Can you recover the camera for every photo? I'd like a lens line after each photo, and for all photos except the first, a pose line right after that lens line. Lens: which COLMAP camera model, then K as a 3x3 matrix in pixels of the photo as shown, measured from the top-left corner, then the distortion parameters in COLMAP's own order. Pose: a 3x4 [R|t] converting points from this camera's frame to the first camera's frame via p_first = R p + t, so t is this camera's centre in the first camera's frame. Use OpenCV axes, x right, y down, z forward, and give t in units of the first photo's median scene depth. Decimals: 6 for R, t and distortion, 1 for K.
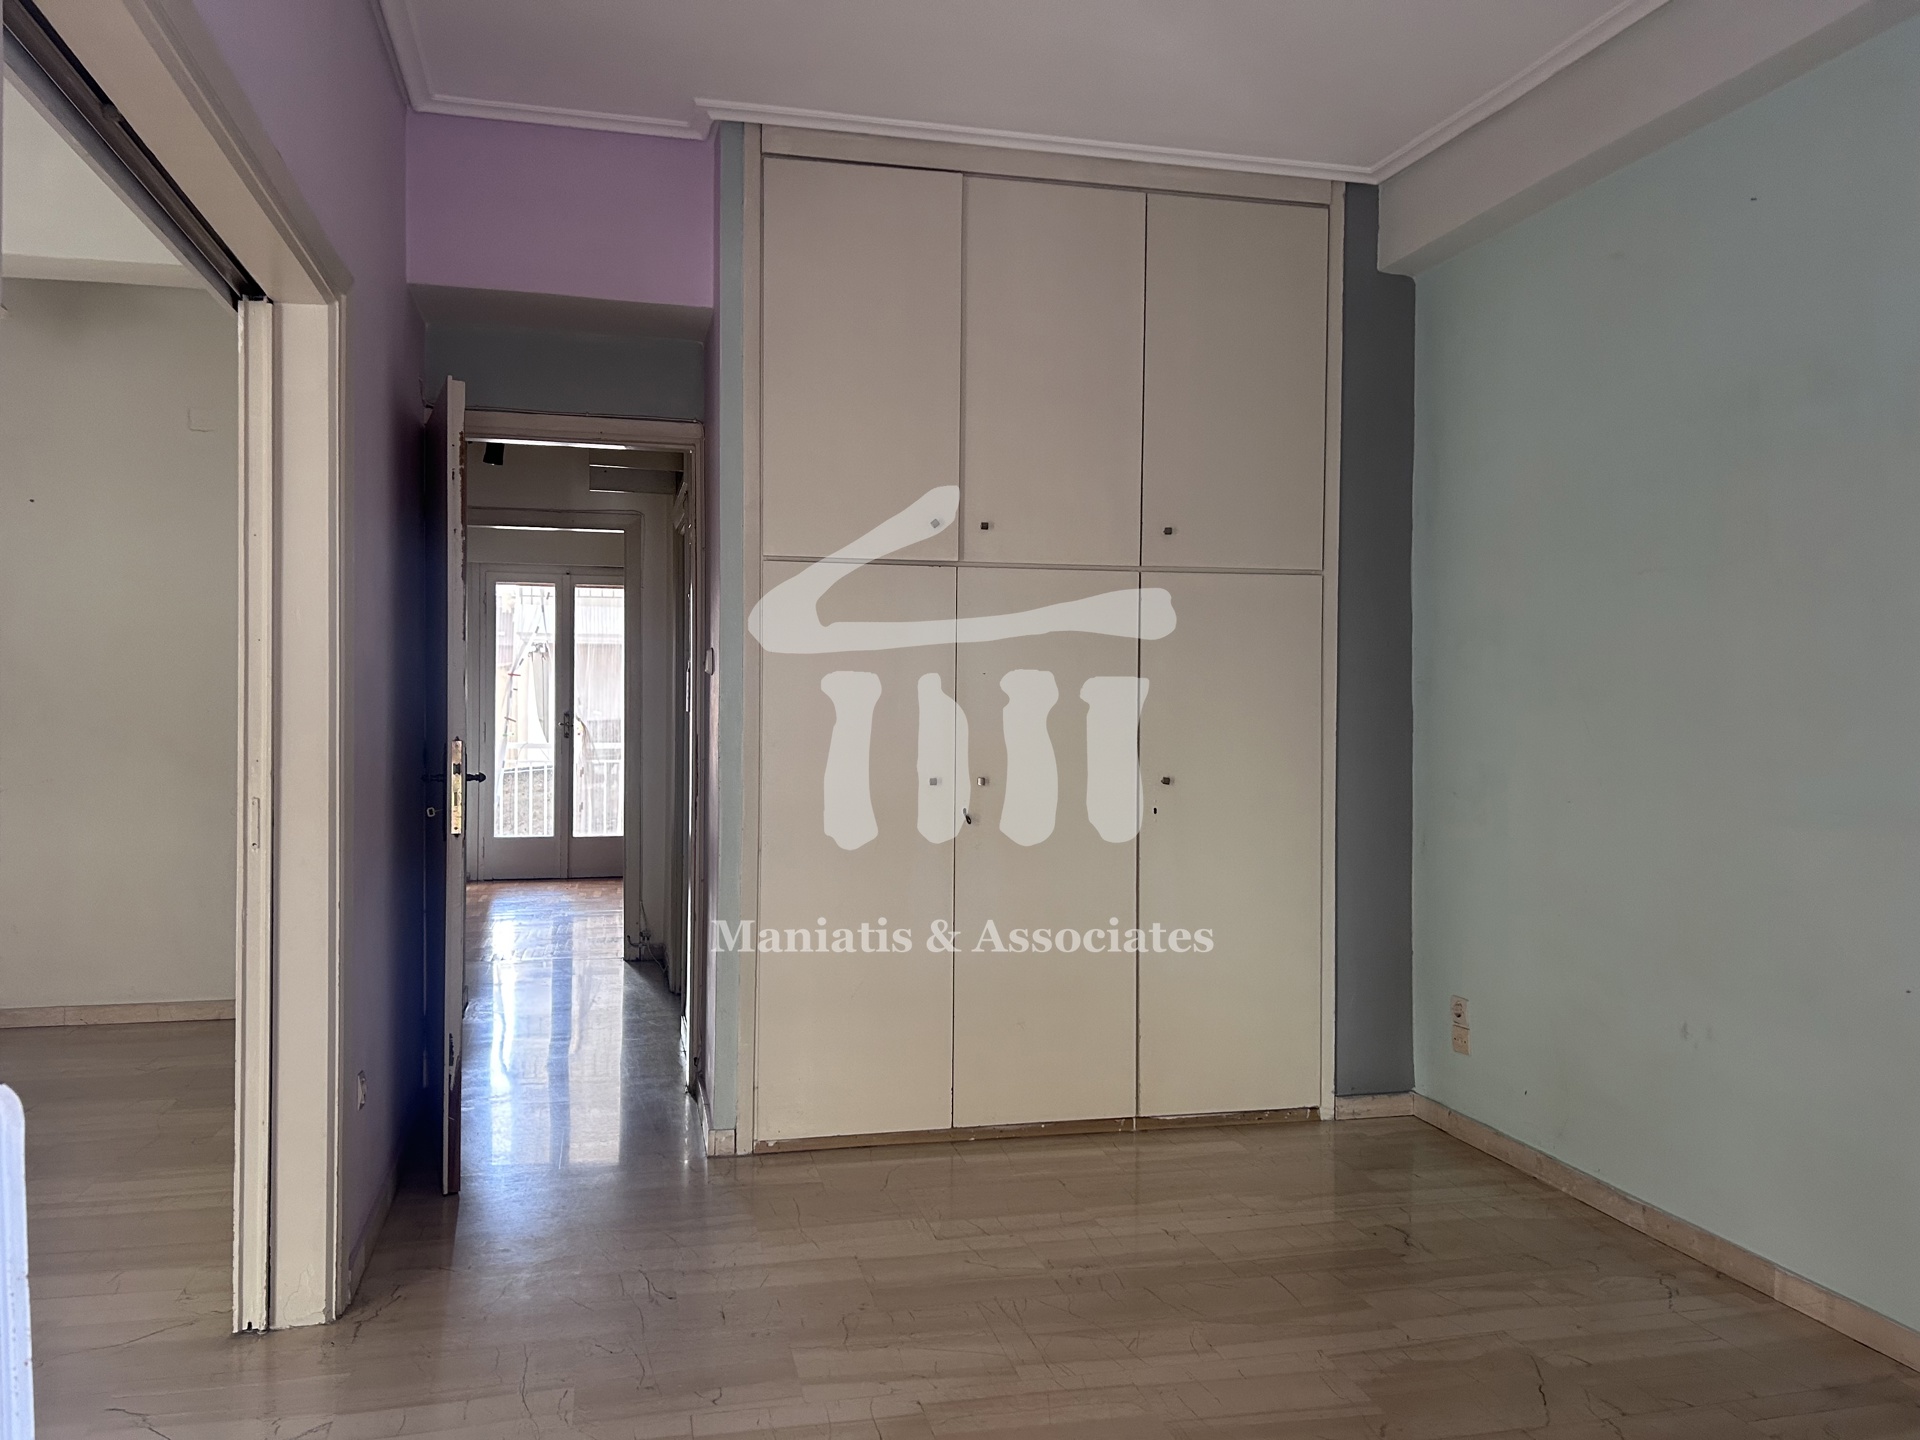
lens RADIAL K [[1447.4, 0, 955.8], [0, 1447.4, 705.6], [0, 0, 1]] dist [0.052218, -0.052082]
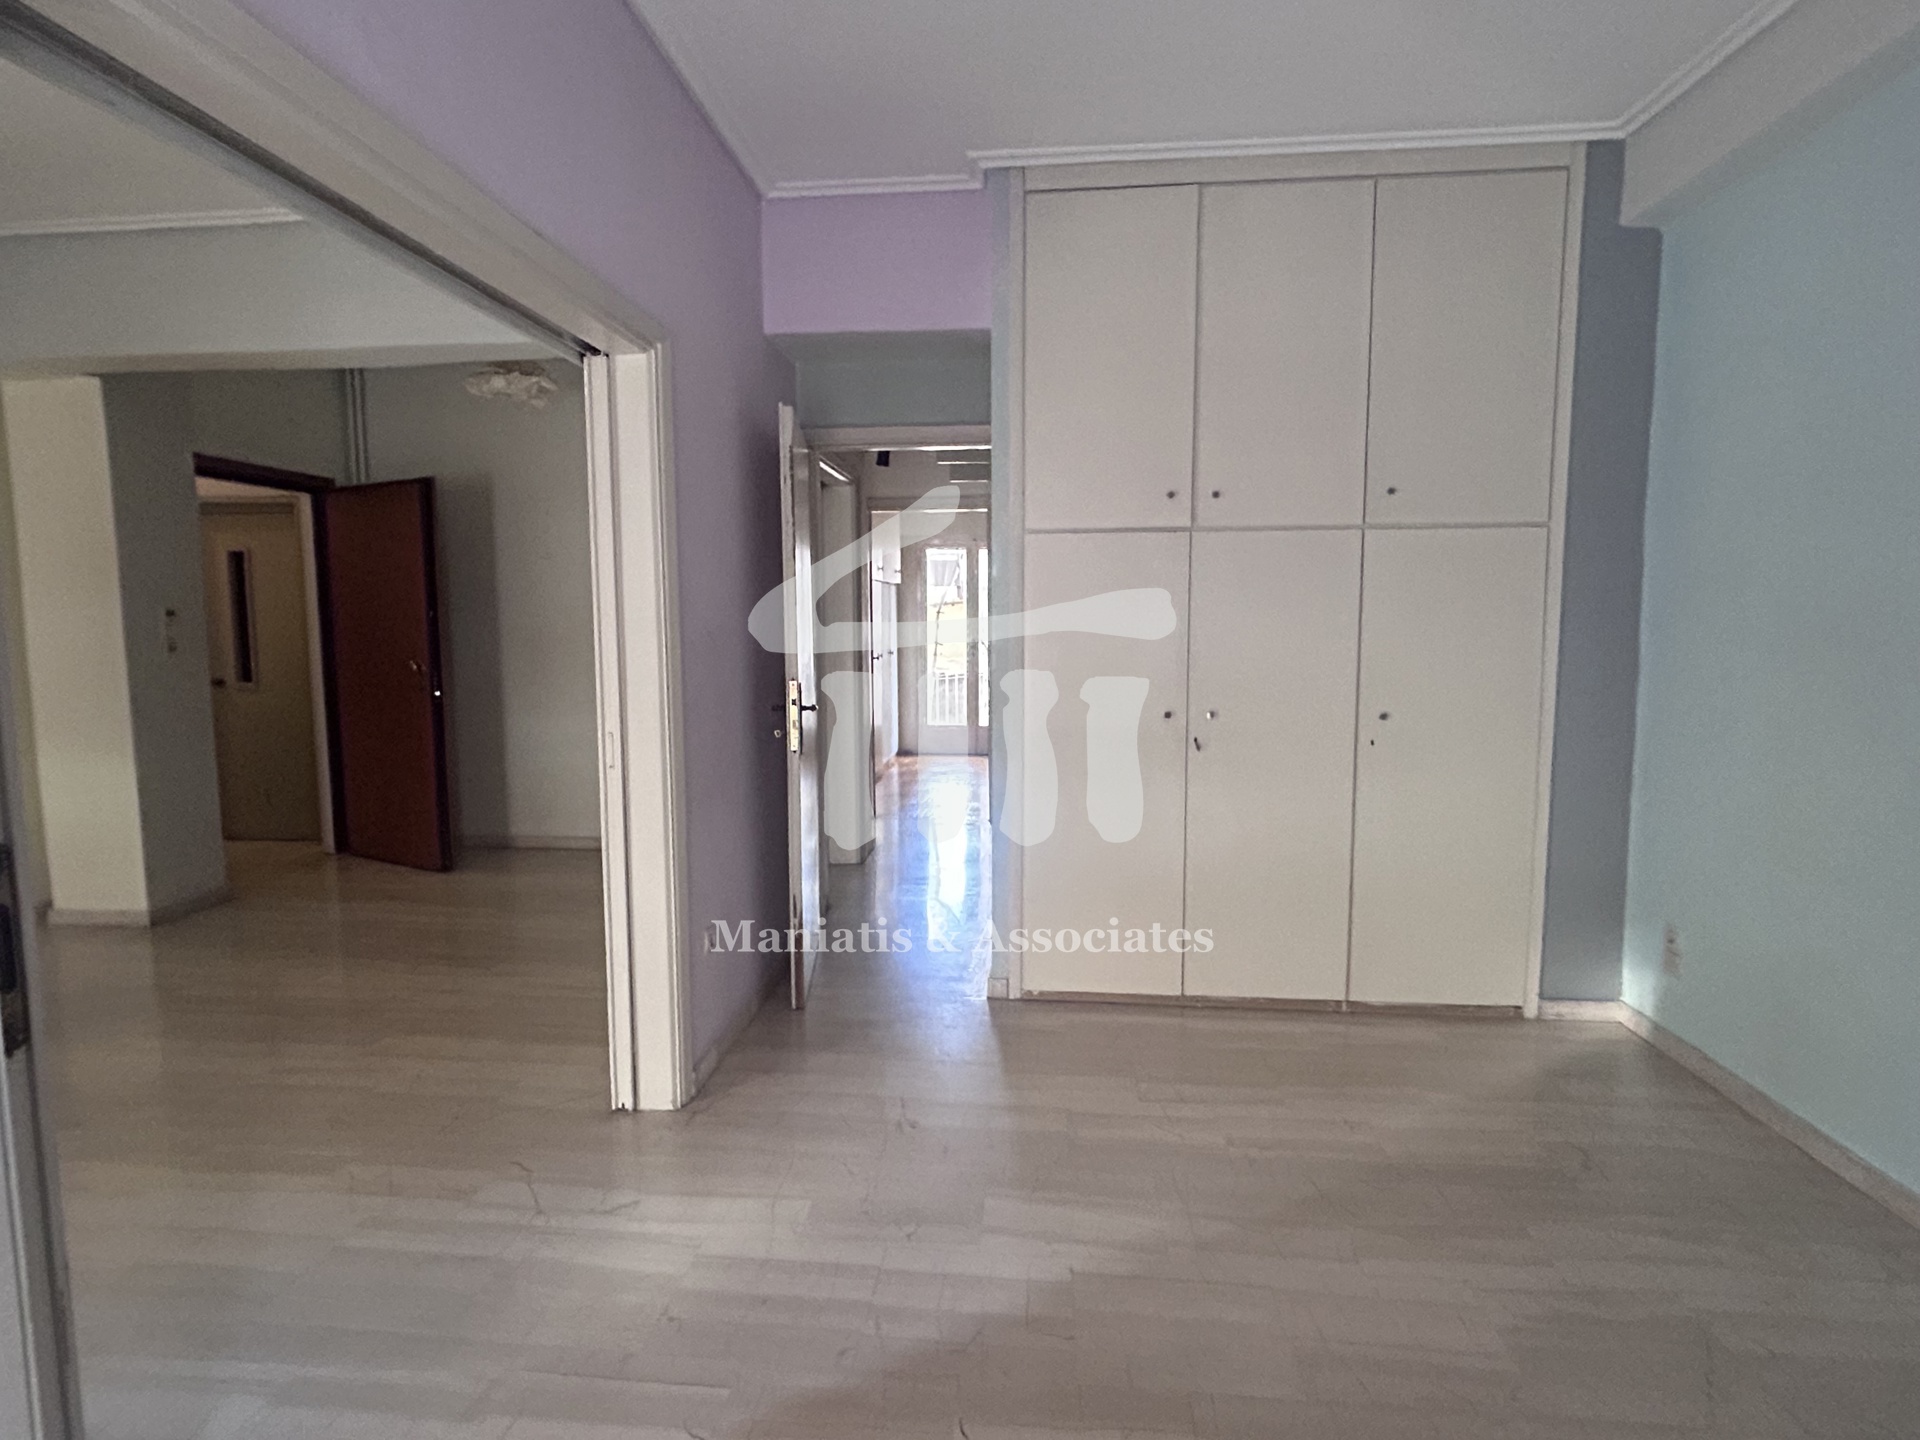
lens RADIAL K [[999.7, 0, 959.8], [0, 999.7, 711.3], [0, 0, 1]] dist [-0.007157, 0.007486]
pose [[0.945843, 0.019325, -0.324048, 0.093628], [0.009685, 0.996102, 0.087671, -0.025413], [0.324479, -0.086061, 0.941970, 0.173730]]
